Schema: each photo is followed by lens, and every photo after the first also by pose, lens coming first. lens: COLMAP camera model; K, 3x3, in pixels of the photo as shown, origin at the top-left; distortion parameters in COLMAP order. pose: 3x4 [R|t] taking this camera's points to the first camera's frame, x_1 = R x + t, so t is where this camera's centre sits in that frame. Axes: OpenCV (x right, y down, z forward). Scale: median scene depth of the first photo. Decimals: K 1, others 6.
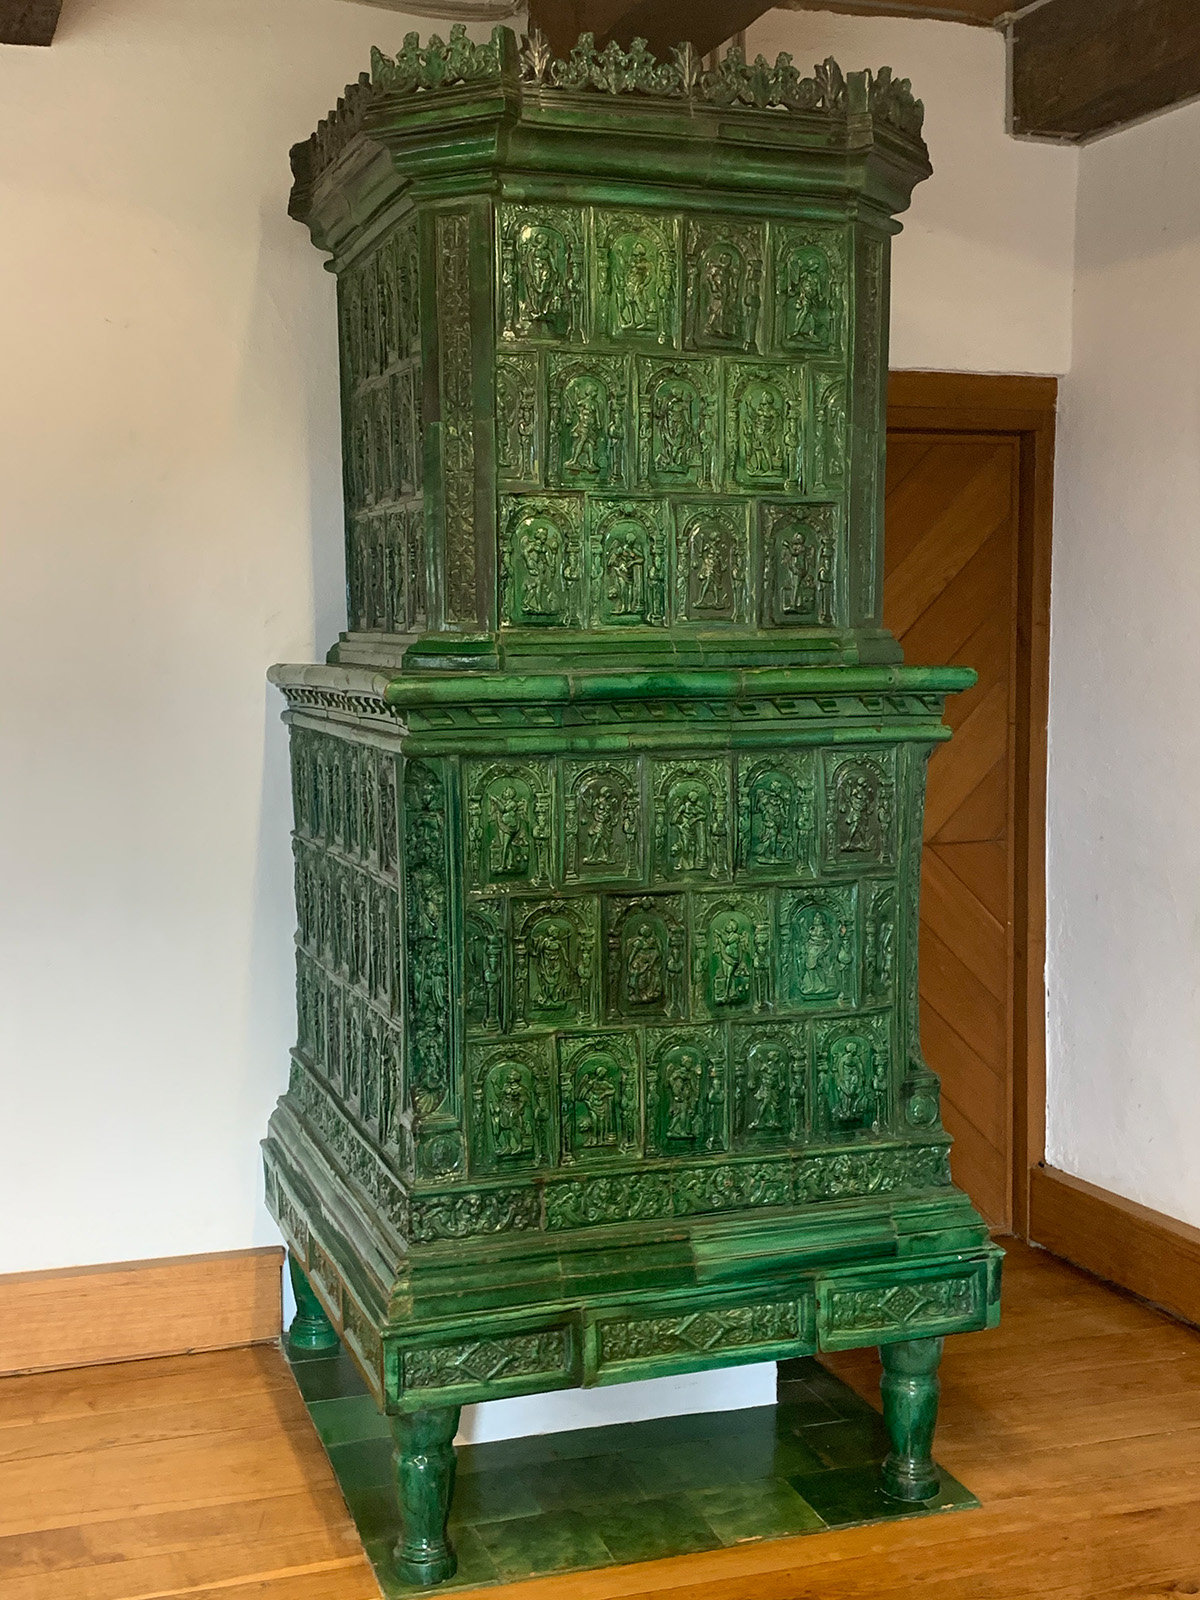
lens RADIAL K [[1836.5, 0, 600.0], [0, 1836.5, 800.0], [0, 0, 1]] dist [0.171724, -0.532031]
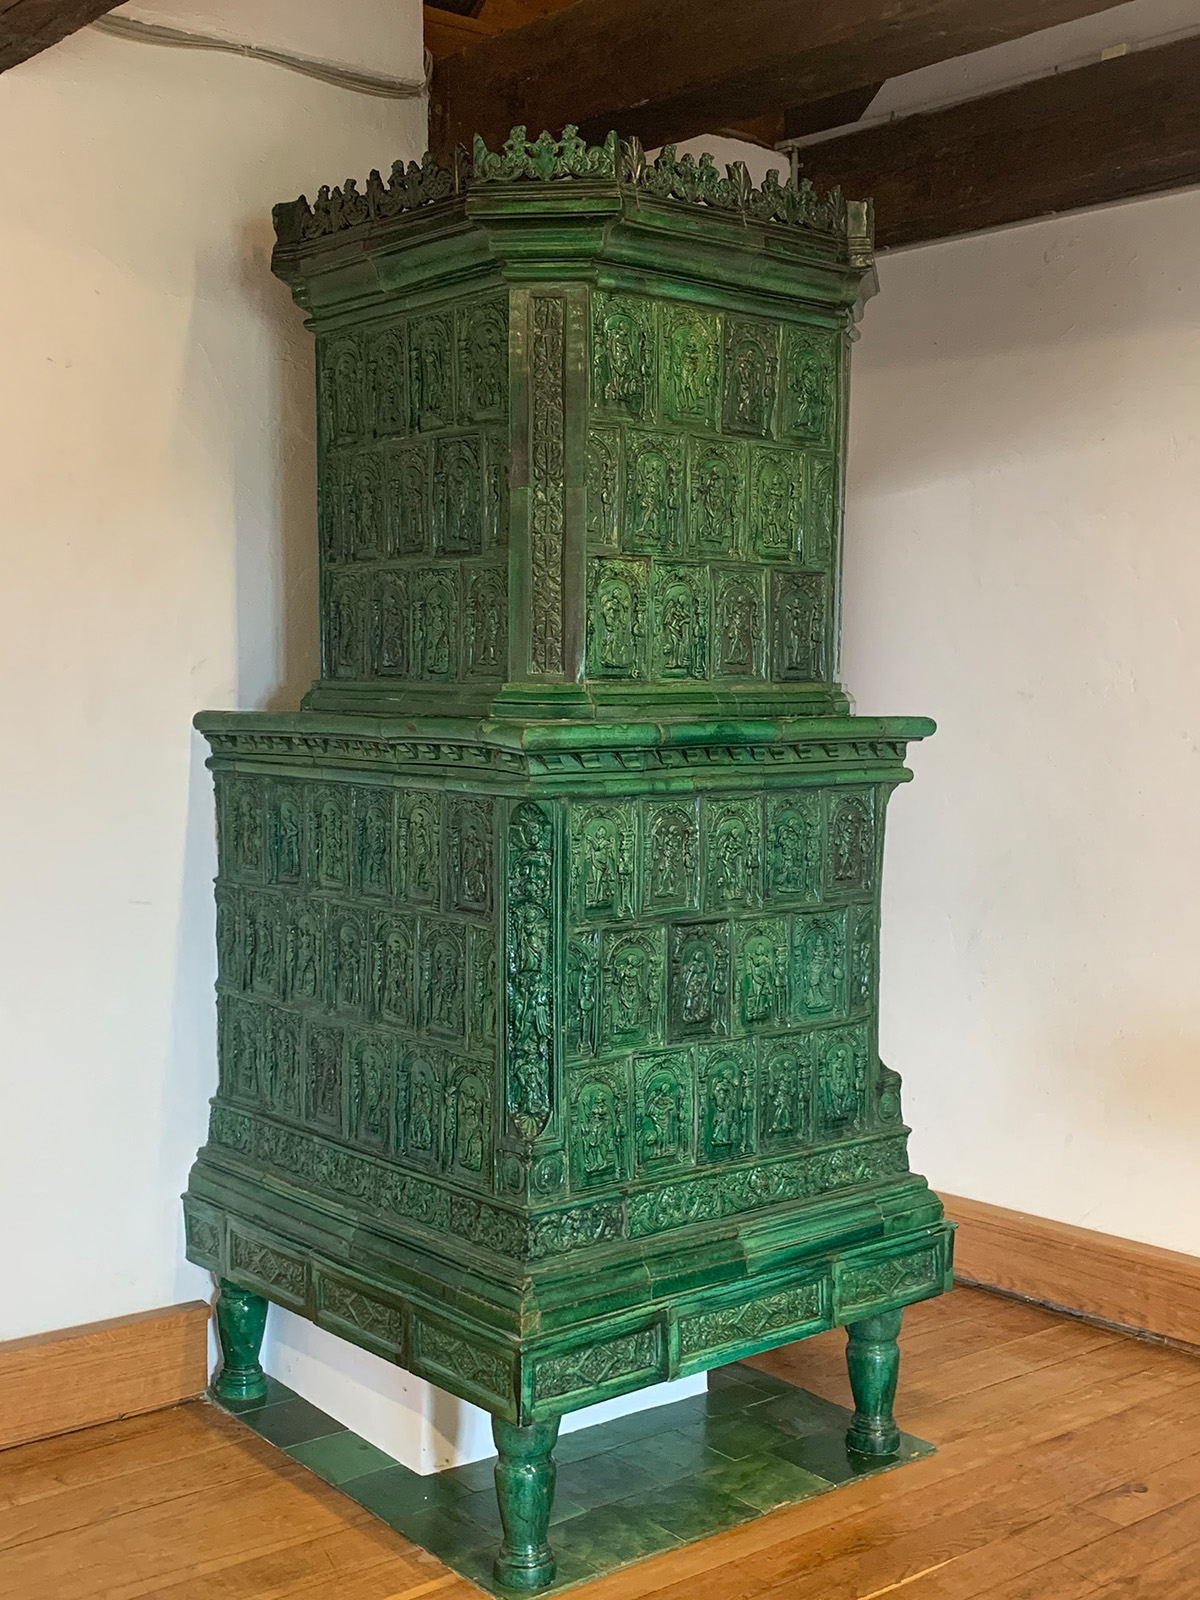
lens RADIAL K [[1822.6, 0, 600.0], [0, 1822.6, 800.0], [0, 0, 1]] dist [0.159437, -0.445796]
pose [[0.936619, -0.011423, 0.350163, -0.408795], [0.020690, 0.999527, -0.022736, 0.001409], [-0.349738, 0.028539, 0.936413, -0.001588]]
